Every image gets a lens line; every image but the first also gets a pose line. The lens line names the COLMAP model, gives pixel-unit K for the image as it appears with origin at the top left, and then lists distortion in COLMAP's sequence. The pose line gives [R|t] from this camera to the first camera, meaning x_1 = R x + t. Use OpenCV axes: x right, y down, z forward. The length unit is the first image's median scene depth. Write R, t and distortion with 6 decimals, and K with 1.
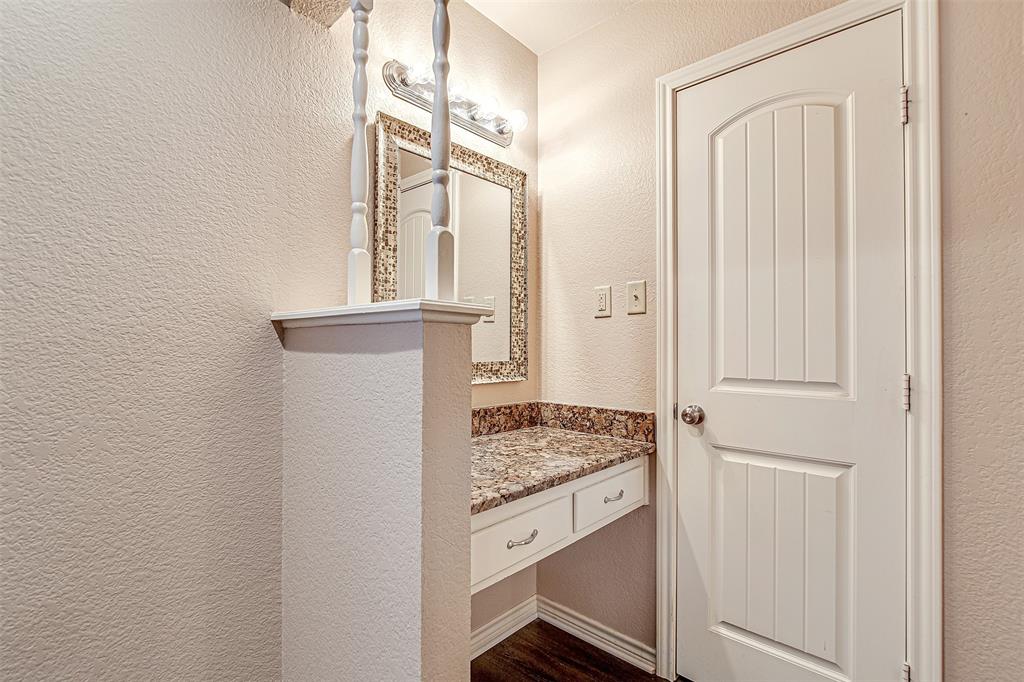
lens RADIAL K [[488.8, 0, 505.5], [0, 488.8, 339.5], [0, 0, 1]] dist [-0.023039, 0.000558]
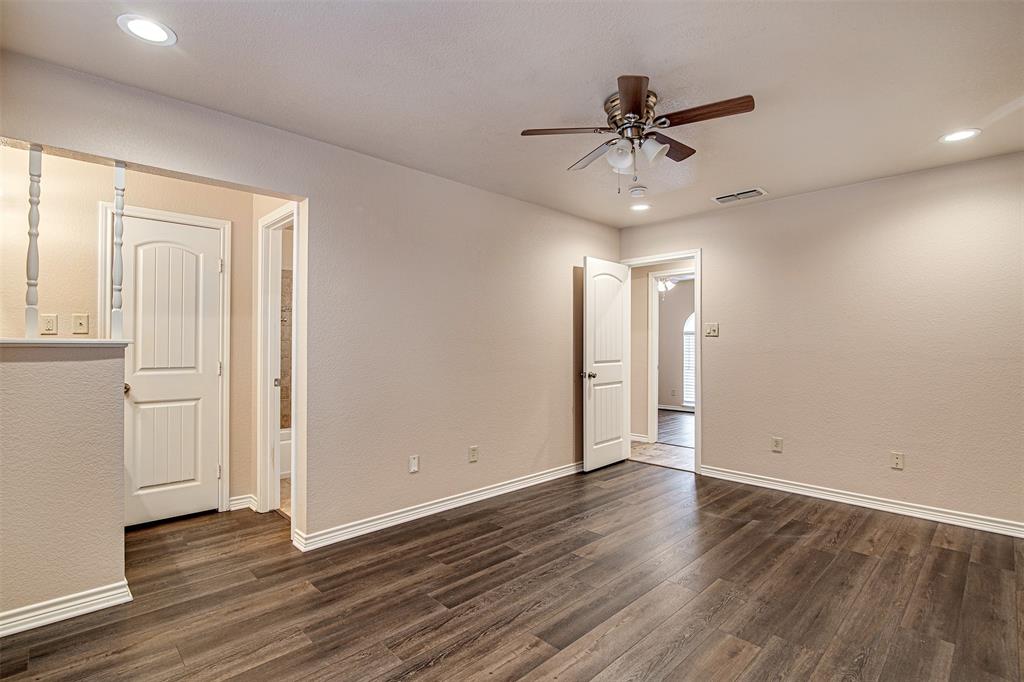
lens RADIAL K [[488.8, 0, 505.5], [0, 488.8, 339.5], [0, 0, 1]] dist [-0.023039, 0.000558]
pose [[0.065888, 0.003257, 0.997822, -1.655637], [-0.020359, 0.999791, -0.001919, -0.076337], [-0.997619, -0.020188, 0.065941, -0.738481]]
